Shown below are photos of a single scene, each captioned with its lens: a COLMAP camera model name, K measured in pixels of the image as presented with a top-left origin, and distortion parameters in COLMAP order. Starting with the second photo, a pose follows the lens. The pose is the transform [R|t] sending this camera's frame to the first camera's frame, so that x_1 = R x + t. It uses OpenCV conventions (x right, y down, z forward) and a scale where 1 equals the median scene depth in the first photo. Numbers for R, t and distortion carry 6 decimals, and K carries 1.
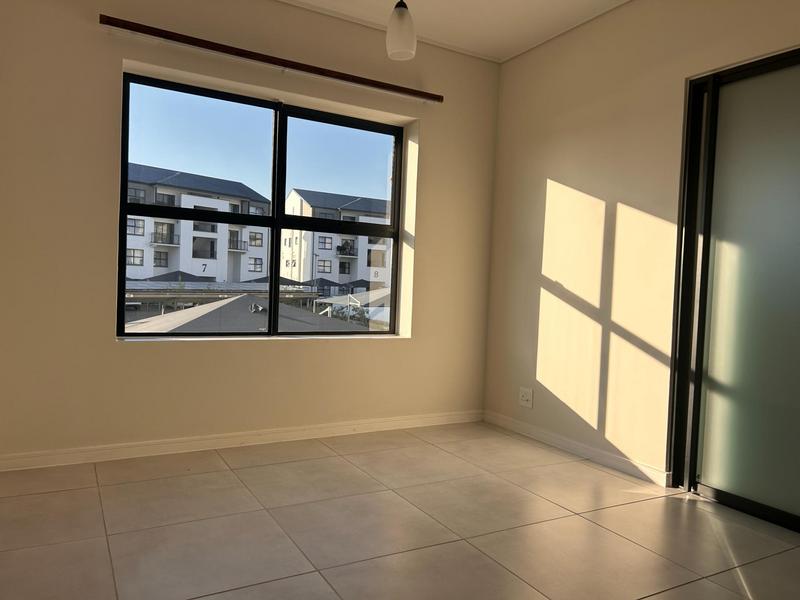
lens RADIAL K [[603.3, 0, 400.0], [0, 603.3, 300.0], [0, 0, 1]] dist [0.009590, 0.001421]
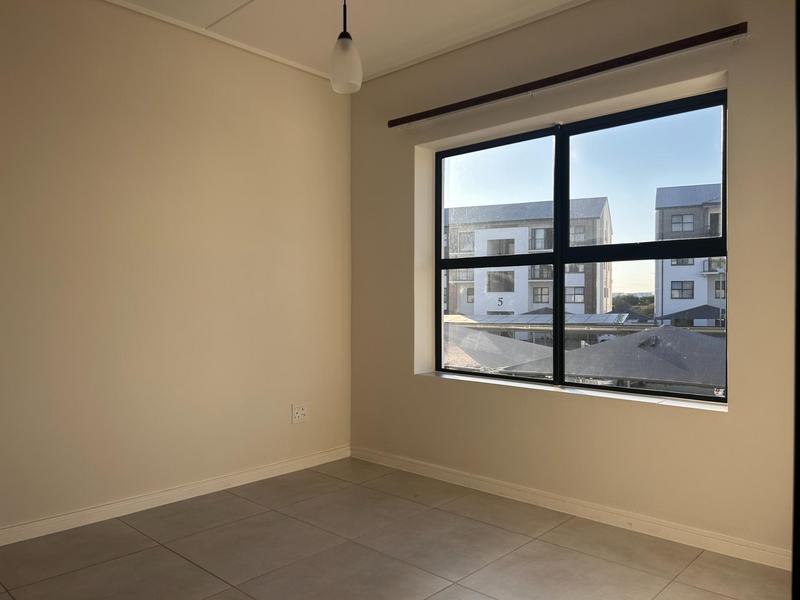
lens RADIAL K [[603.3, 0, 400.0], [0, 603.3, 300.0], [0, 0, 1]] dist [0.009590, 0.001421]
pose [[0.283567, -0.031595, -0.958432, 0.612471], [-0.006511, 0.999371, -0.034871, -0.035781], [0.958930, 0.016128, 0.283183, 0.548999]]
